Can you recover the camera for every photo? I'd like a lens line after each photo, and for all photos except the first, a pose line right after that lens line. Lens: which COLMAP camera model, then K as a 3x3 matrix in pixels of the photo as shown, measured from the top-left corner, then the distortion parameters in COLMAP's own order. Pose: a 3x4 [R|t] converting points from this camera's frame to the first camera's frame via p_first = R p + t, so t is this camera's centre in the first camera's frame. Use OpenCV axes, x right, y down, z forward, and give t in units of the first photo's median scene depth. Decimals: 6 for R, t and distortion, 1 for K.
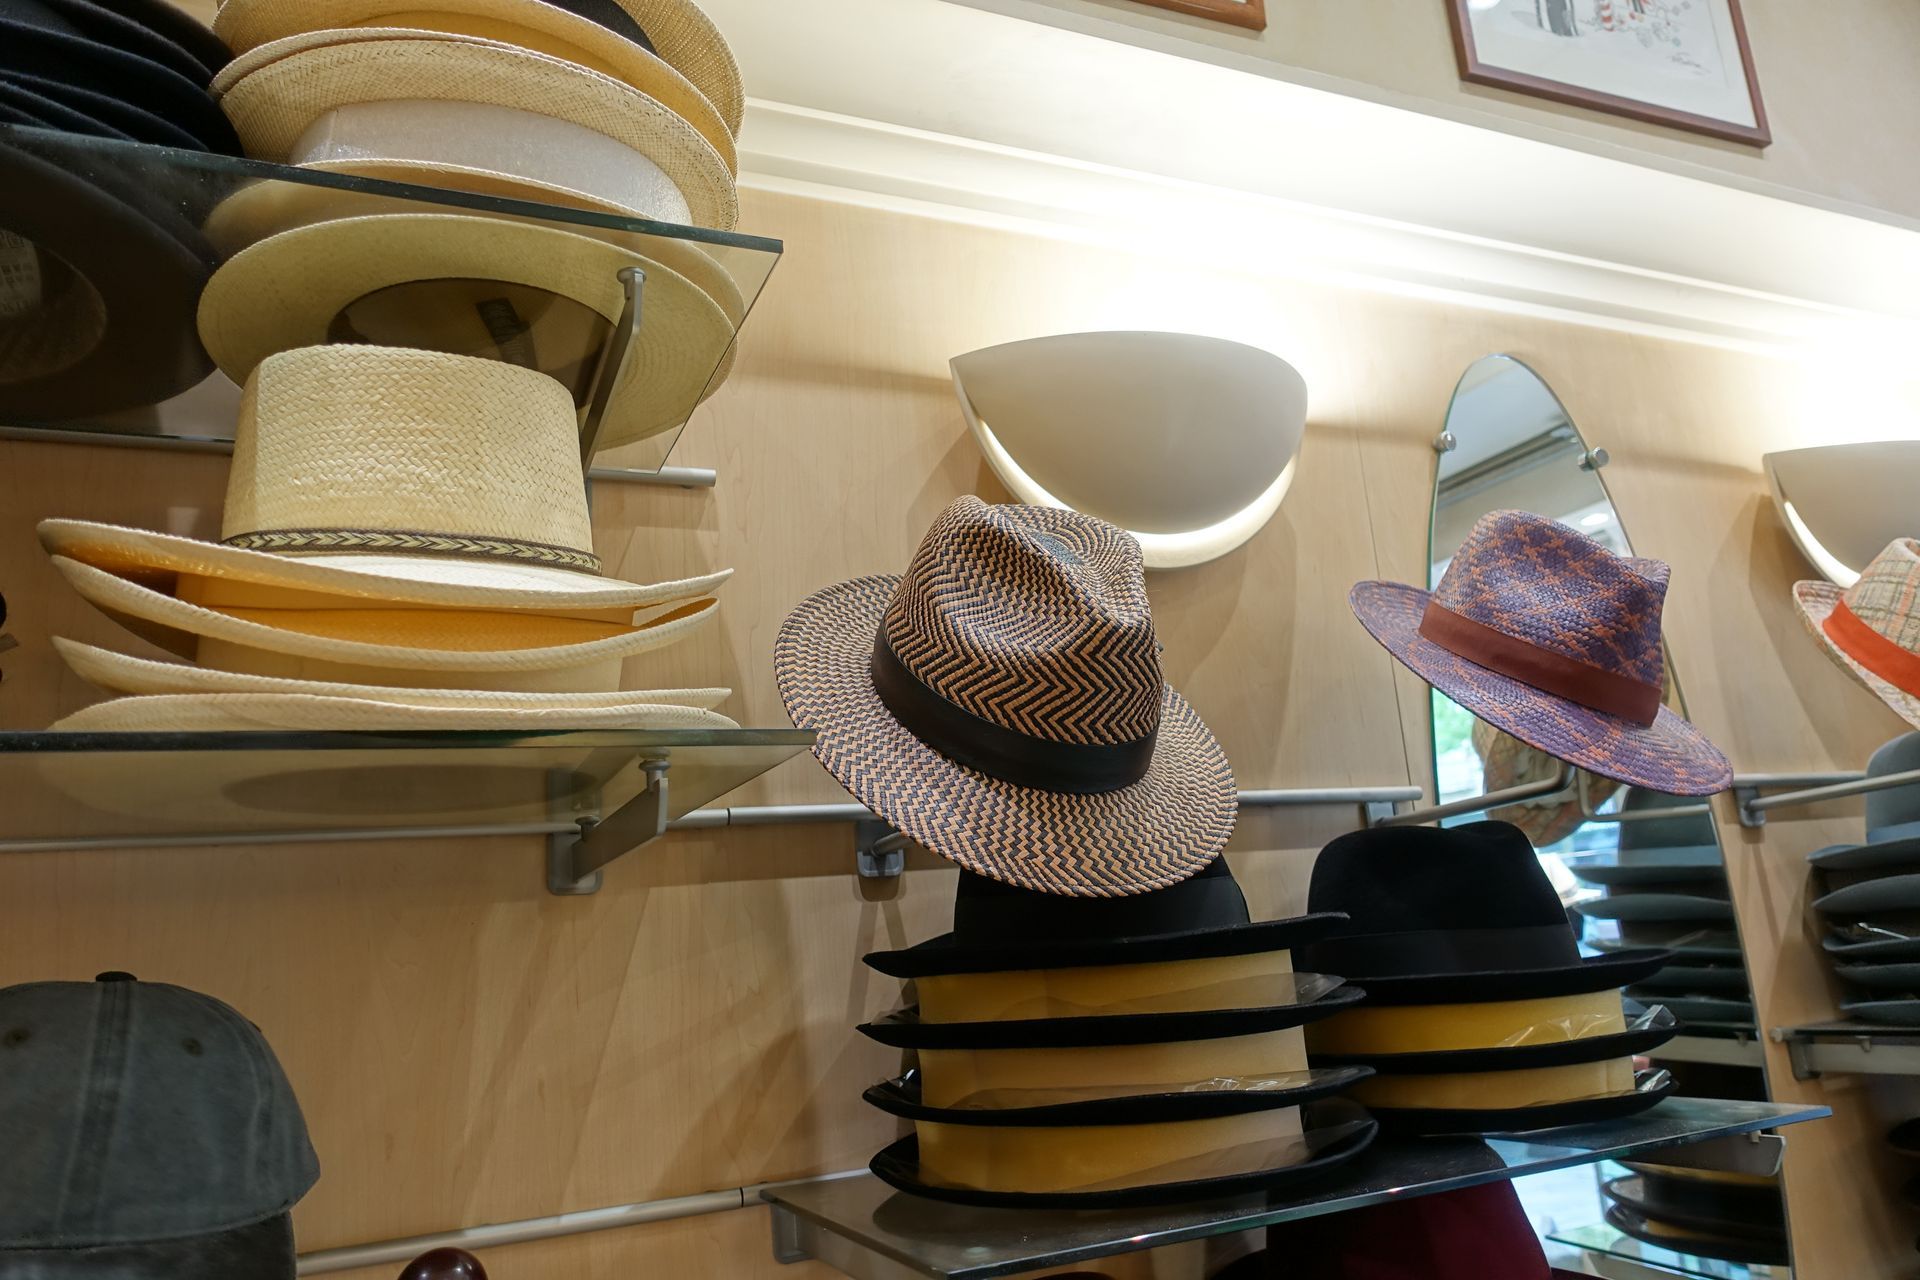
lens RADIAL K [[1294.0, 0, 960.0], [0, 1294.0, 640.0], [0, 0, 1]] dist [-0.001218, 0.001887]
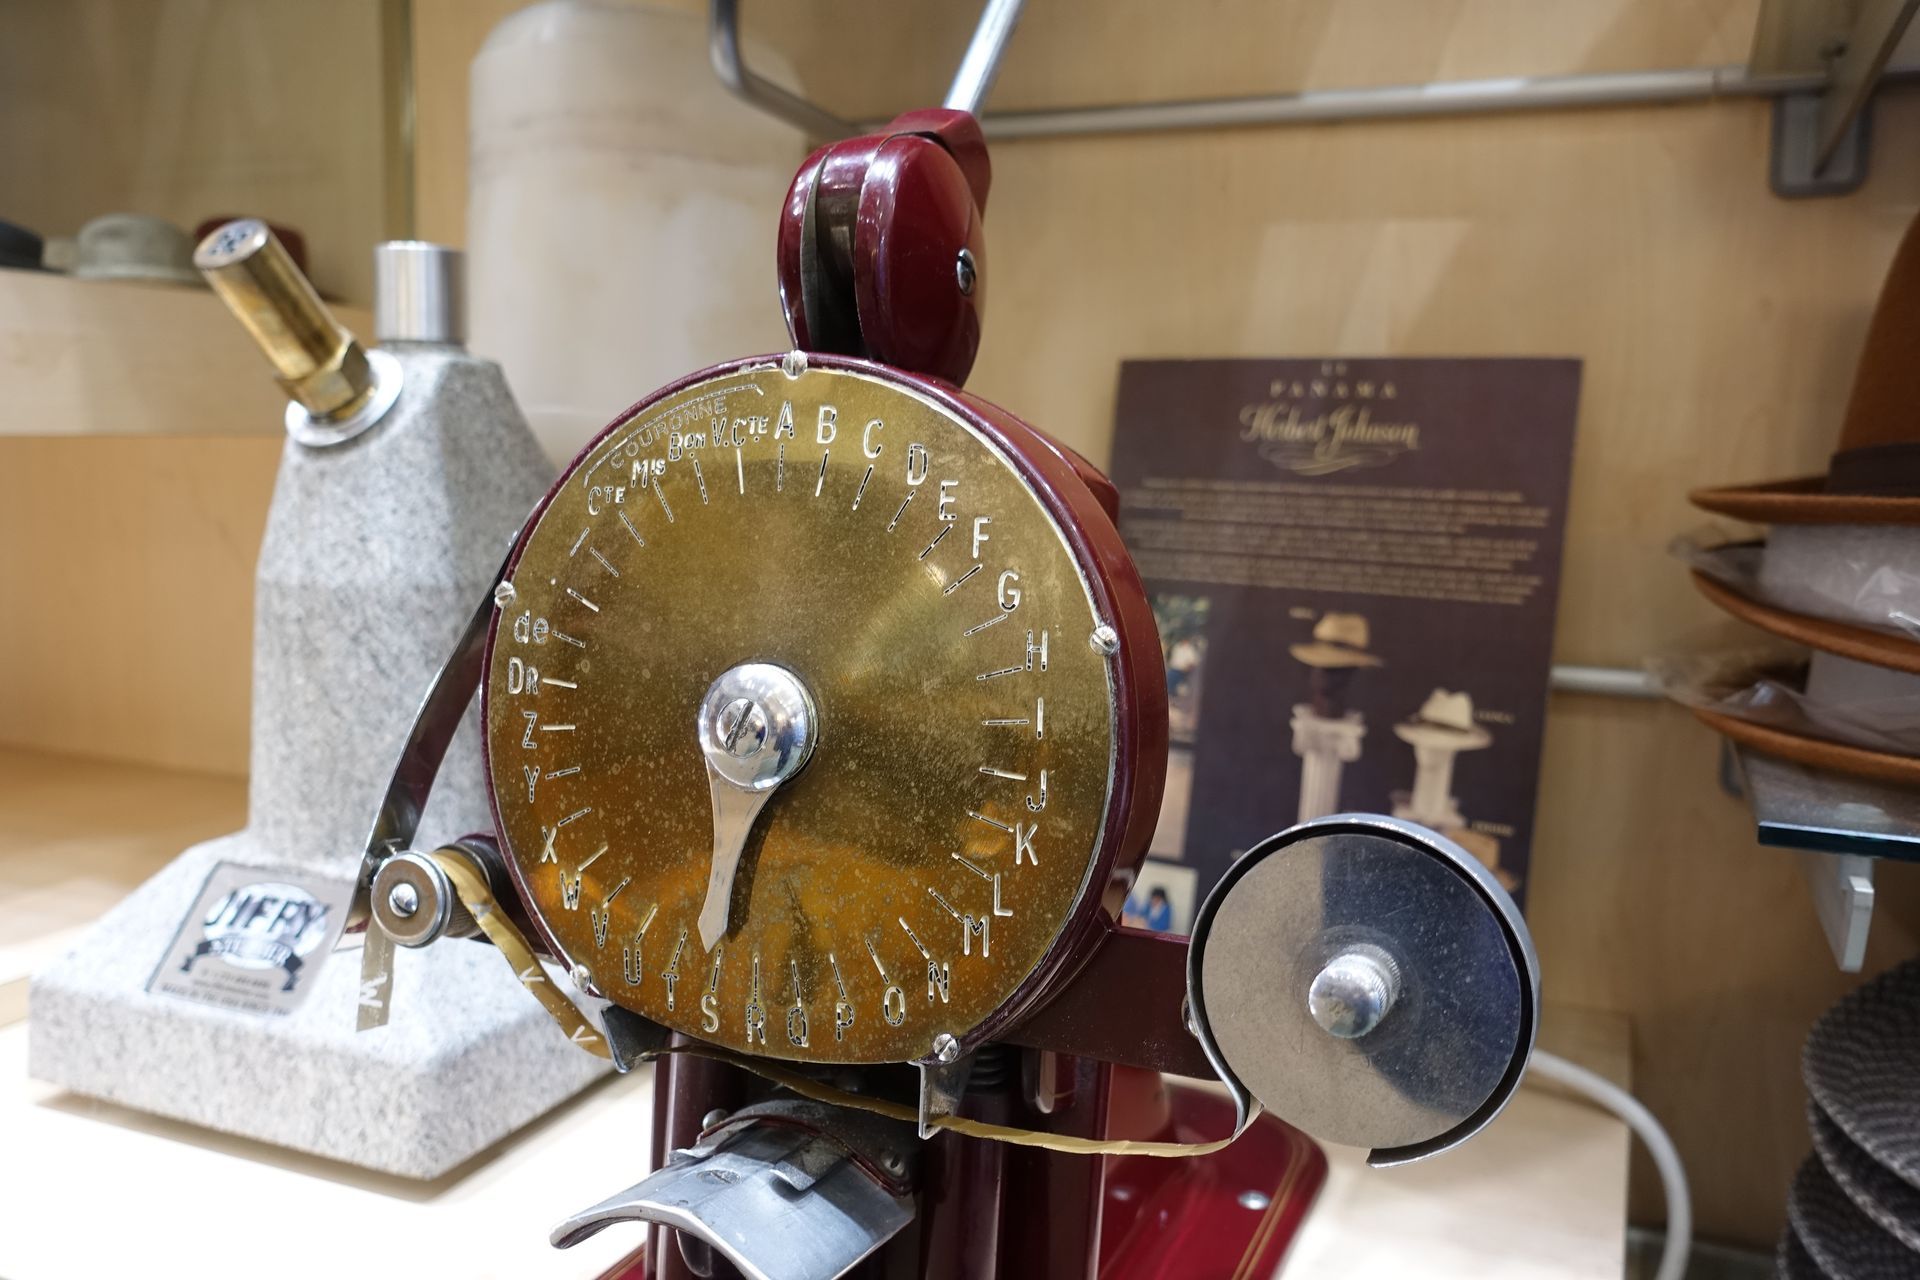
lens RADIAL K [[1575.9, 0, 960.0], [0, 1575.9, 640.0], [0, 0, 1]] dist [-0.007668, -0.002209]
pose [[0.666445, 0.182635, -0.722839, 0.207400], [0.090446, 0.942566, 0.321541, 0.459624], [0.740048, -0.279667, 0.611650, 0.217602]]
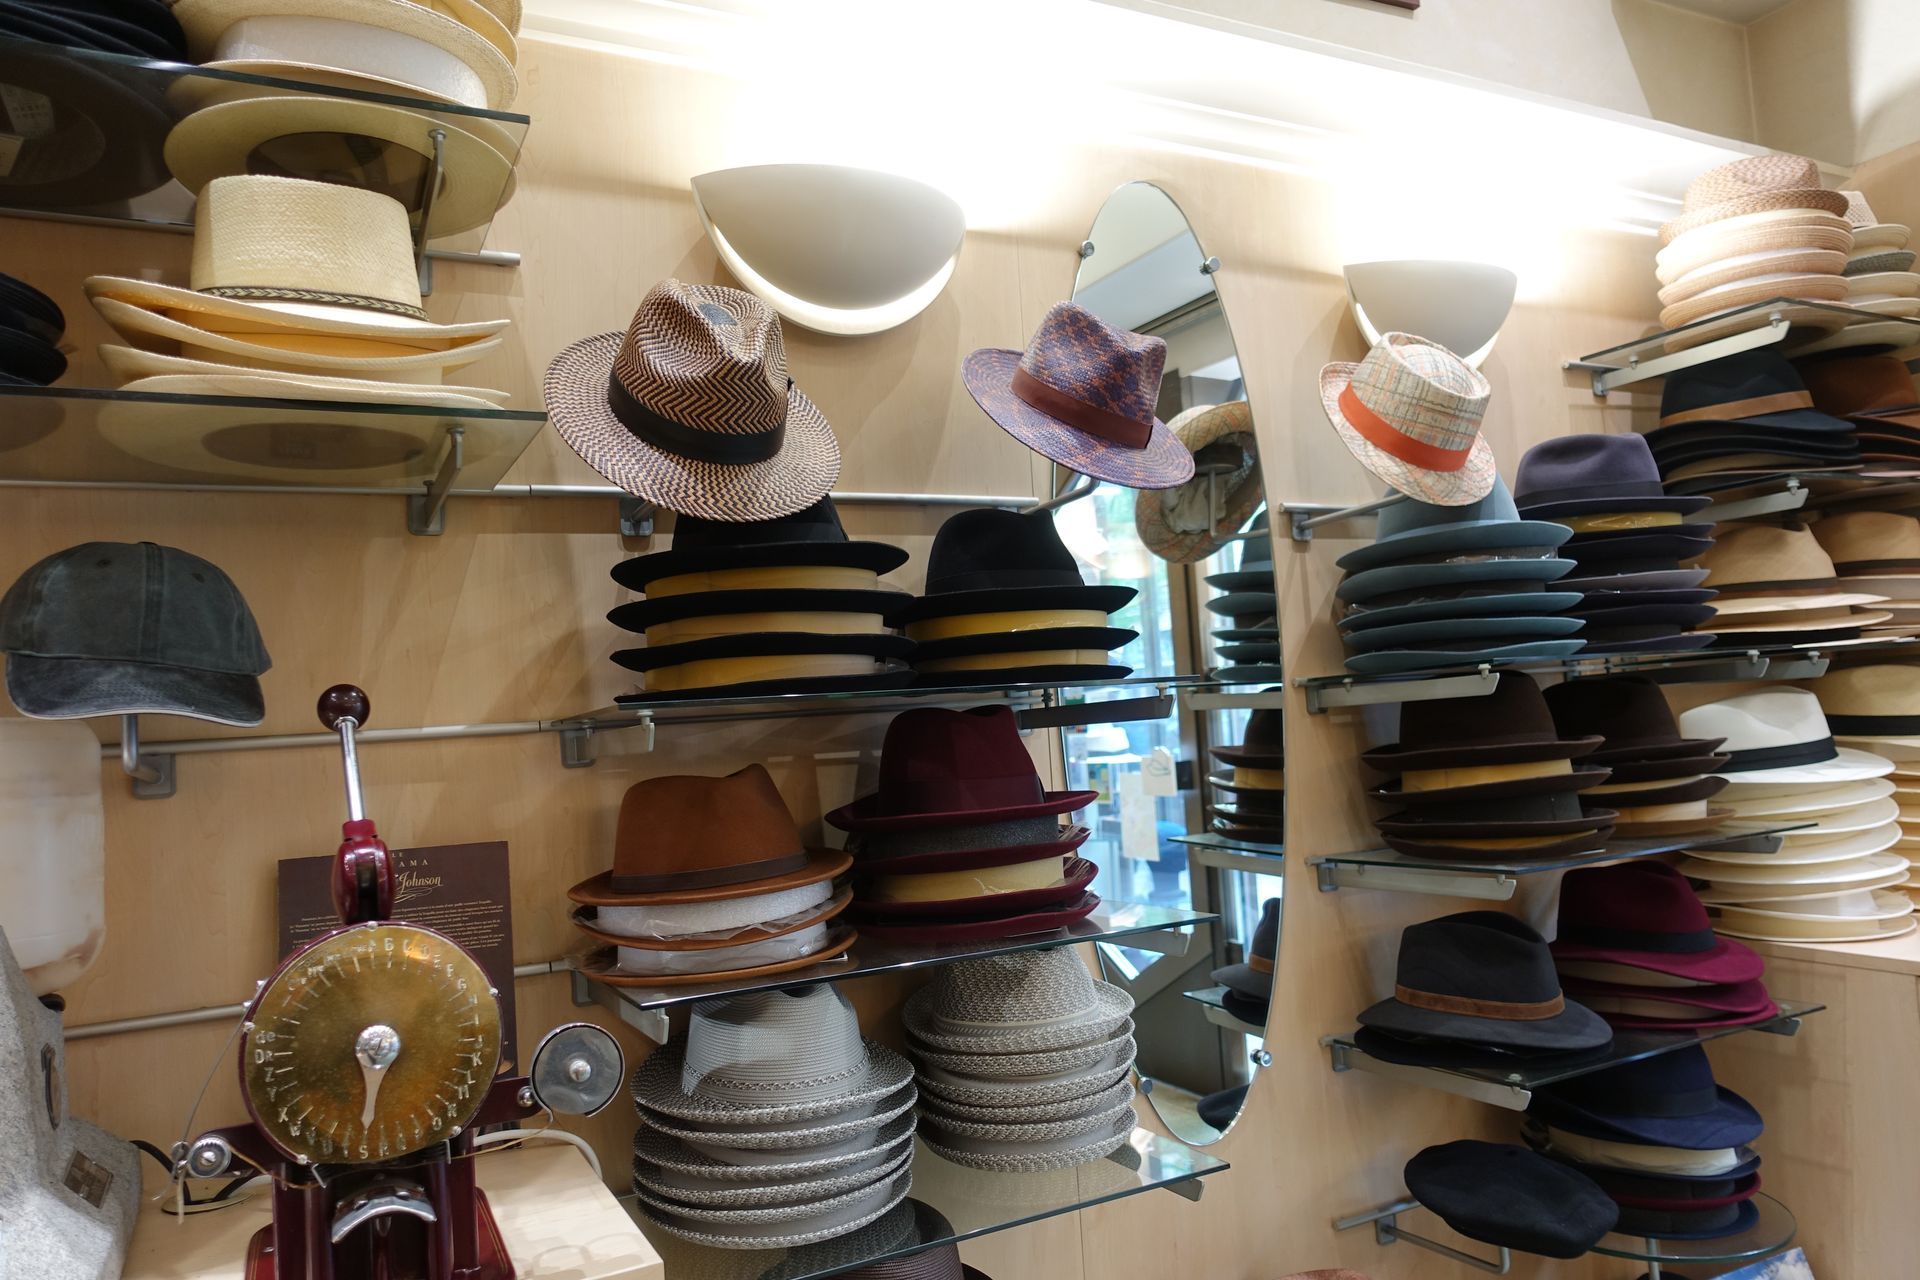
lens RADIAL K [[1320.0, 0, 967.2], [0, 1320.0, 639.1], [0, 0, 1]] dist [-0.008240, 0.000815]
pose [[0.998046, 0.018942, 0.059536, 0.291581], [-0.028096, 0.987215, 0.156900, 0.061570], [-0.055803, -0.158266, 0.985818, -0.694712]]
